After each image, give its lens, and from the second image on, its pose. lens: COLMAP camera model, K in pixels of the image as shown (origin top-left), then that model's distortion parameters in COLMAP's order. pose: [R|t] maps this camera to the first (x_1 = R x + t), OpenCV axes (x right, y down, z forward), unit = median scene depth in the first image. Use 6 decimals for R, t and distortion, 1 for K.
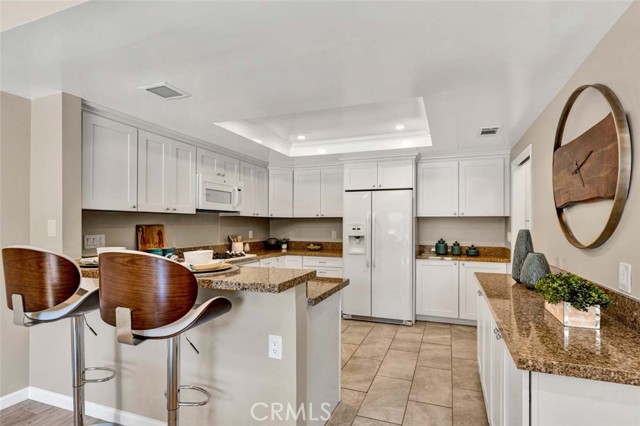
lens RADIAL K [[314.9, 0, 351.2], [0, 314.9, 225.0], [0, 0, 1]] dist [0.018692, 0.000201]
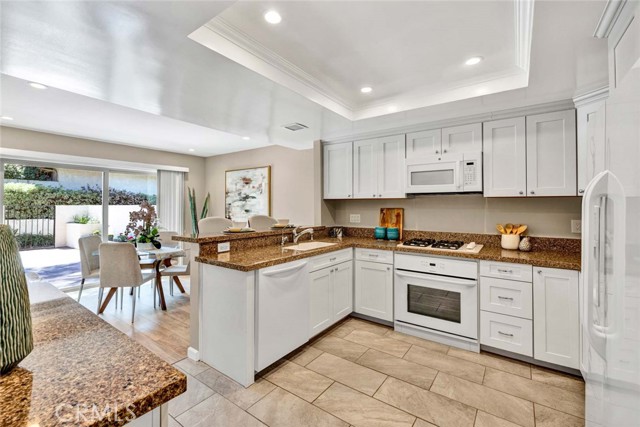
lens RADIAL K [[295.4, 0, 323.4], [0, 295.4, 207.7], [0, 0, 1]] dist [-0.013337, 0.000020]
pose [[-0.326779, -0.003695, -0.945094, 0.568247], [-0.010720, 0.999943, -0.000203, 0.000598], [0.945040, 0.010065, -0.326800, 1.155088]]
